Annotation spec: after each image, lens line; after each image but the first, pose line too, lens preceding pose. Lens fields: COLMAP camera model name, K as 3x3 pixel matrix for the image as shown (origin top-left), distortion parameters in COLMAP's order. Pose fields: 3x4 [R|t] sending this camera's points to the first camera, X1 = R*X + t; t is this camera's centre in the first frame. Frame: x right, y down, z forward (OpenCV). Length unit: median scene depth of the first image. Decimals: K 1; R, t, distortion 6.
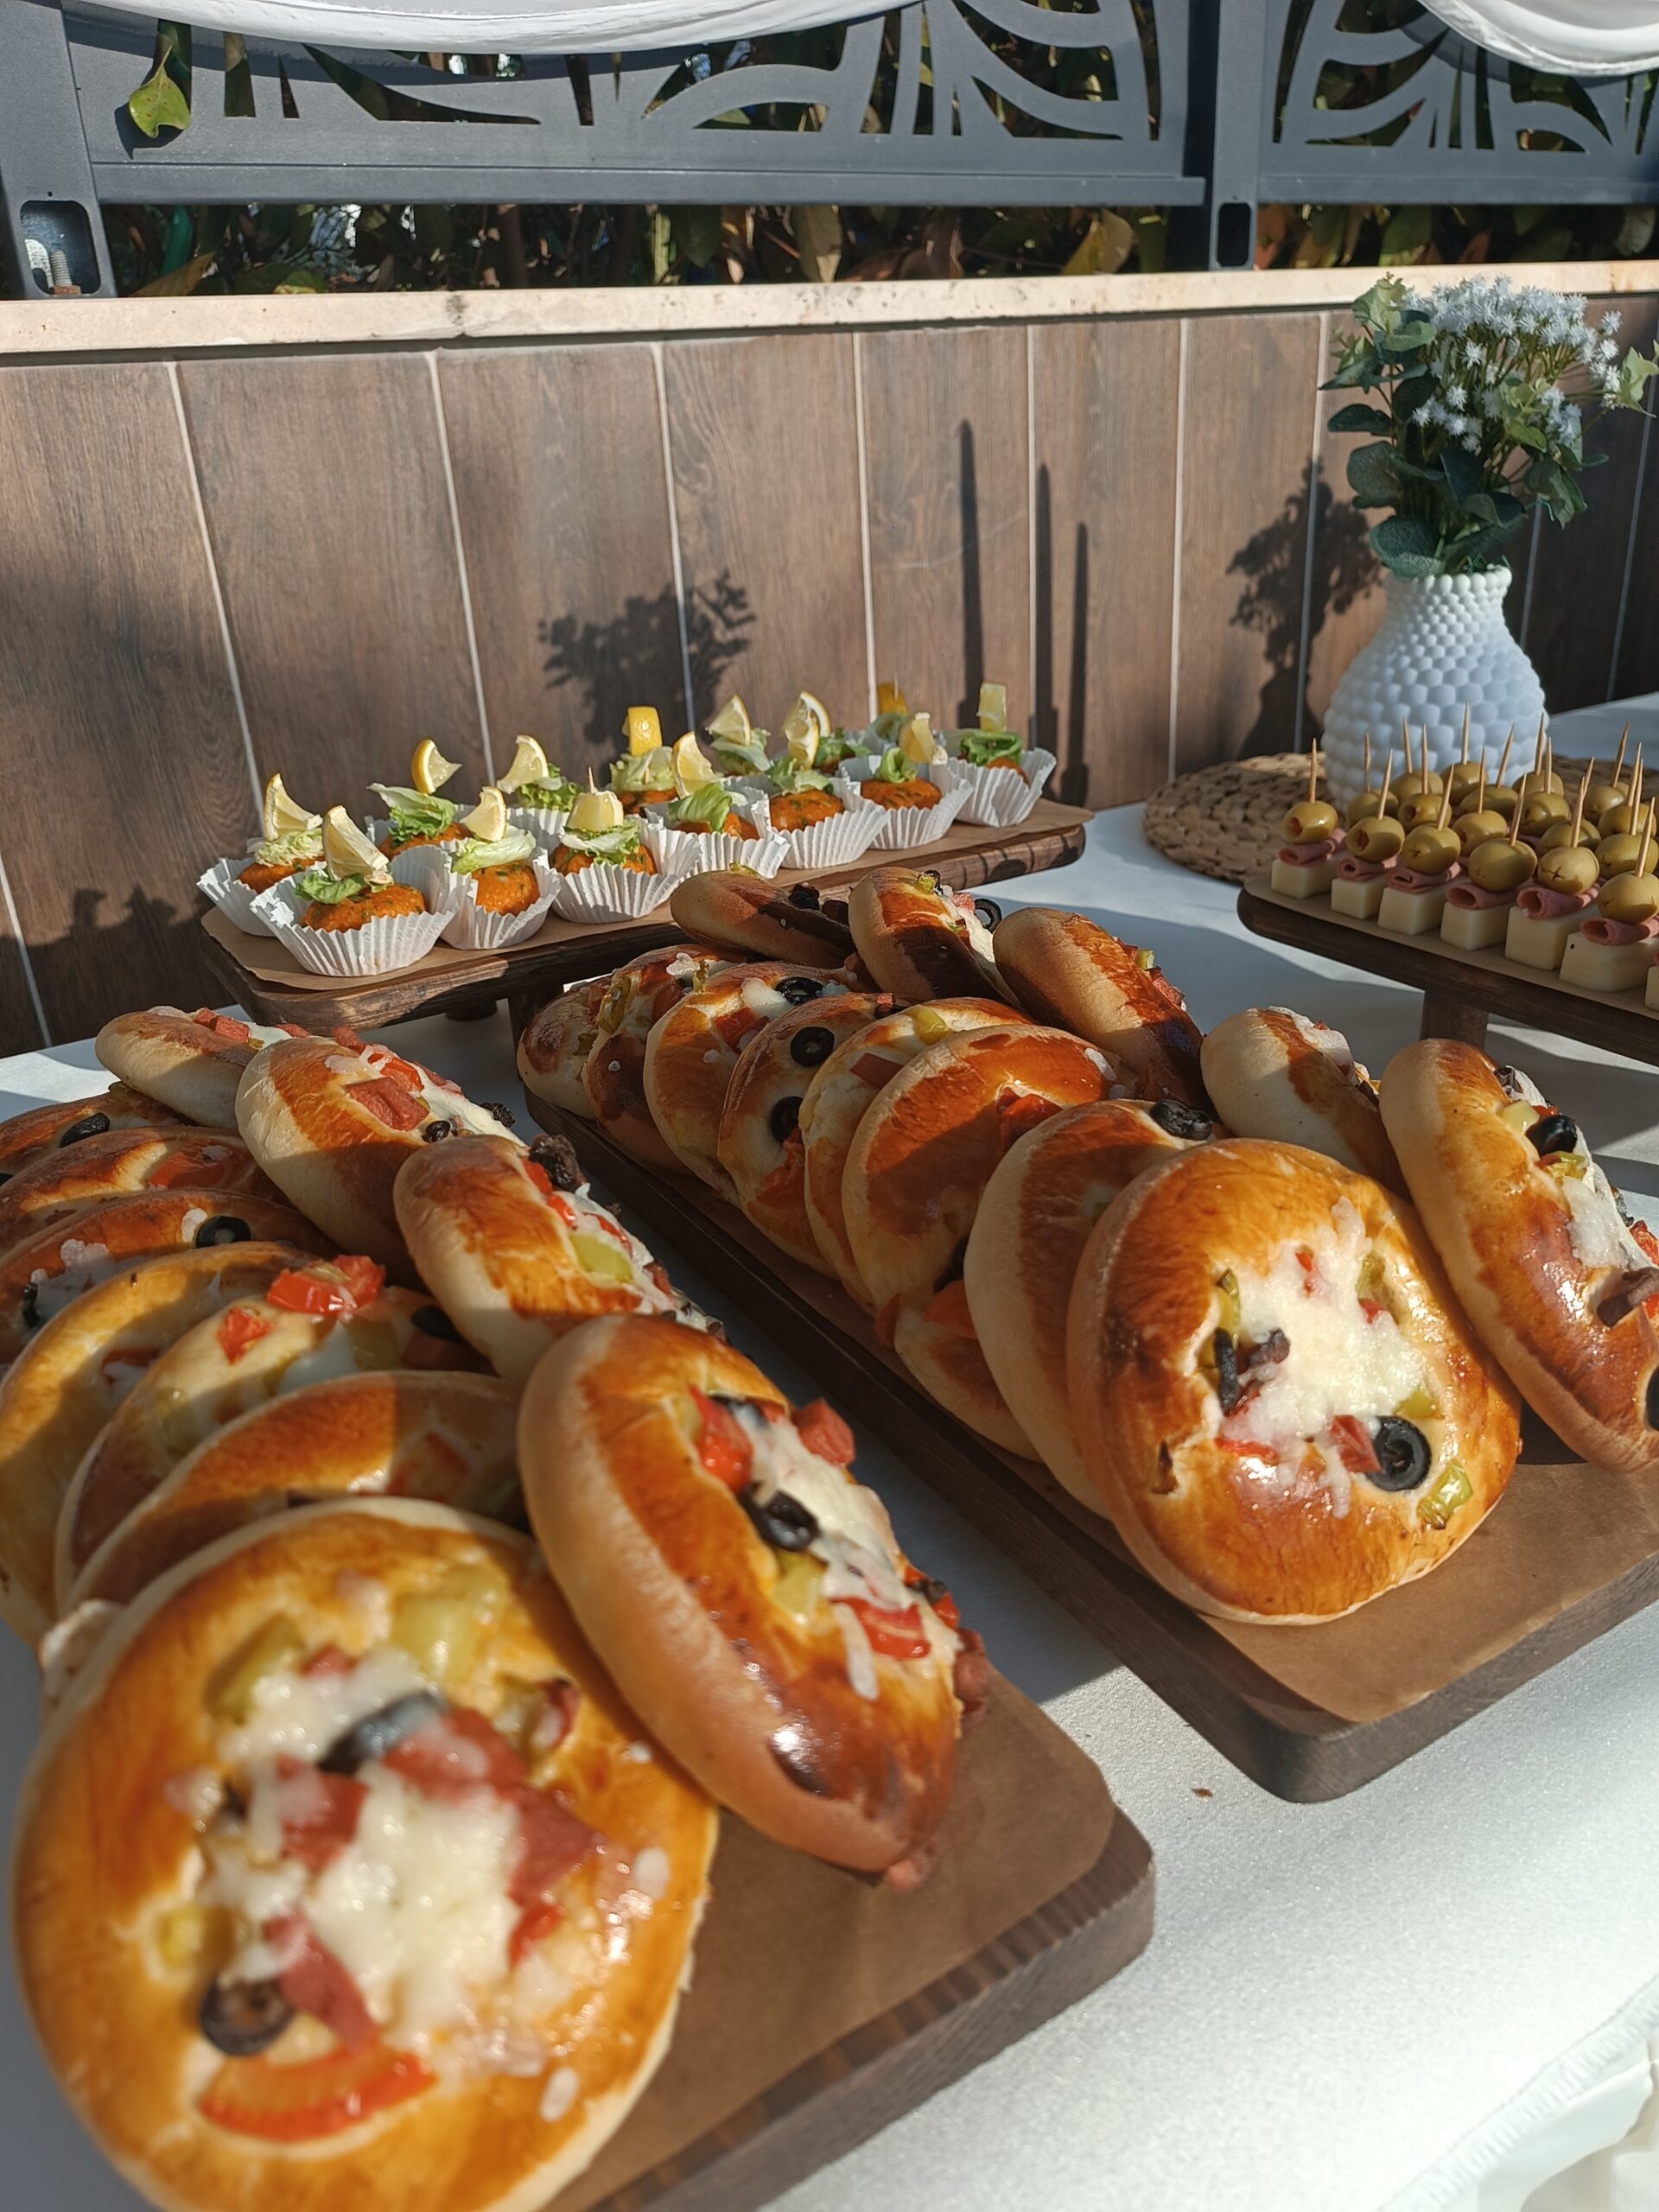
lens RADIAL K [[1618.3, 0, 840.0], [0, 1618.3, 1095.1], [0, 0, 1]] dist [0.024695, -0.016173]
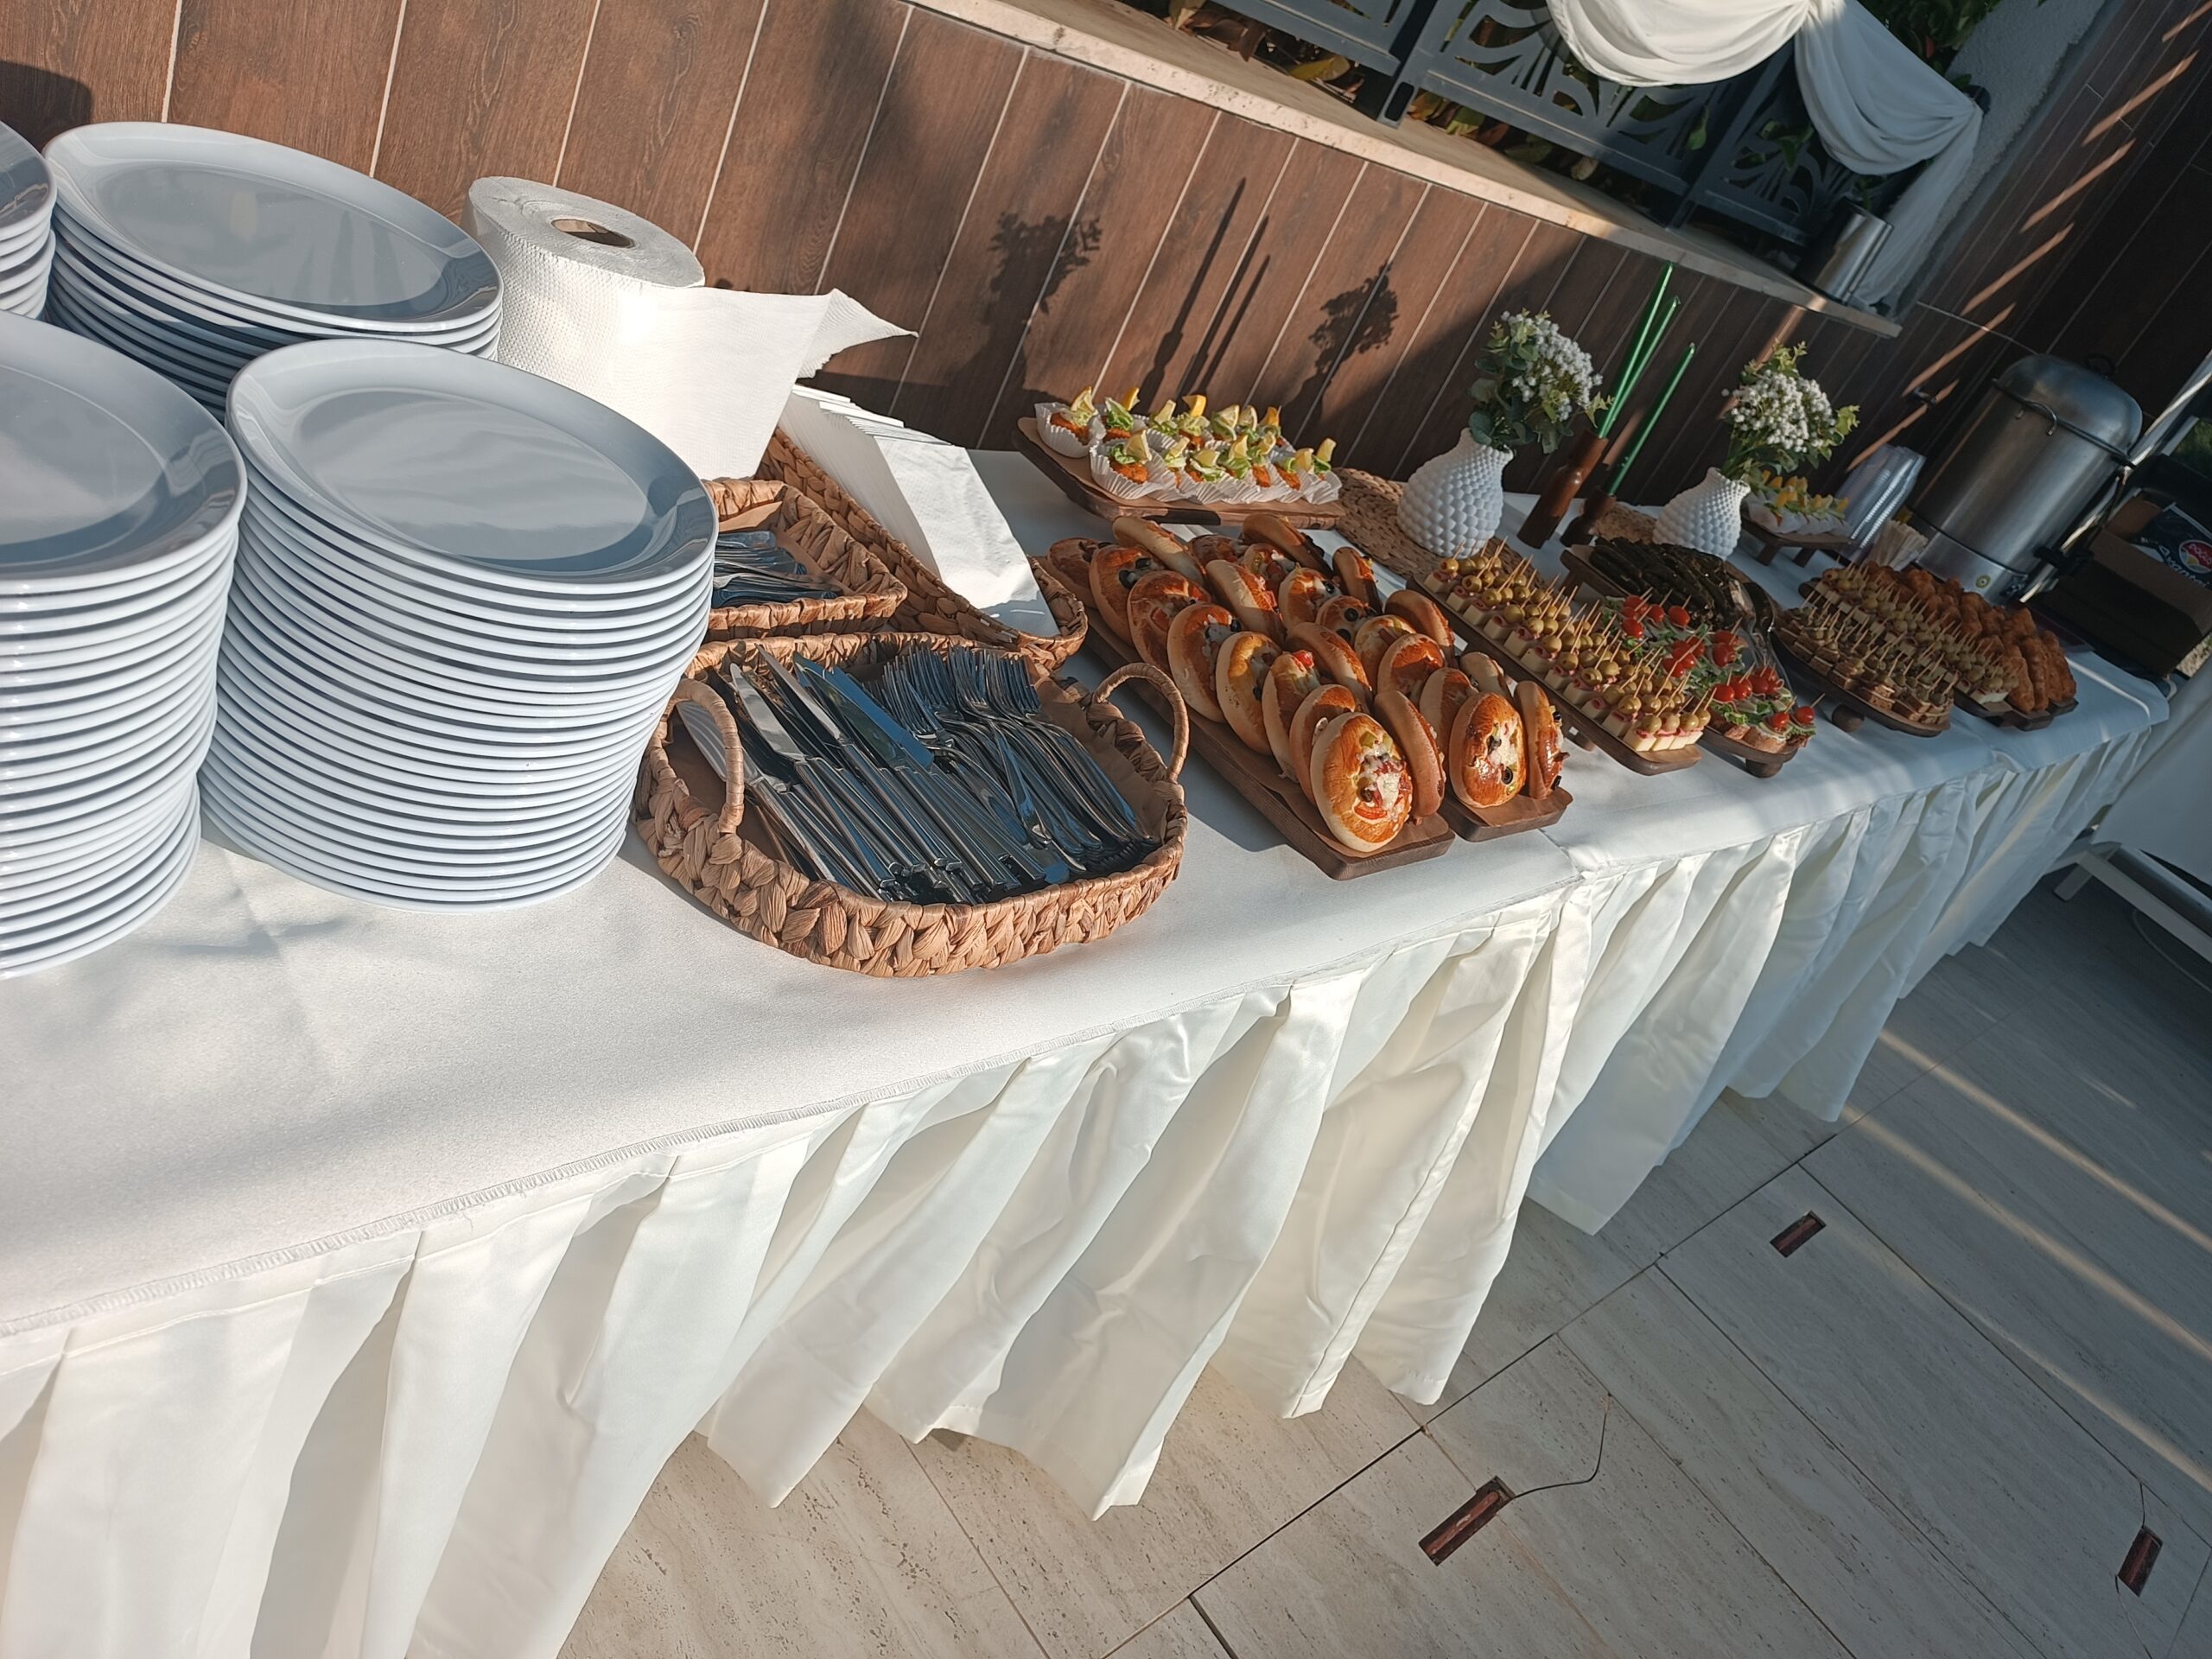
lens RADIAL K [[1618.3, 0, 1098.0], [0, 1618.3, 817.0], [0, 0, 1]] dist [0.024695, -0.016173]
pose [[0.875682, 0.278426, 0.394539, -0.839897], [-0.346365, 0.931458, 0.111430, 0.082316], [-0.336471, -0.234232, 0.912098, -0.951867]]
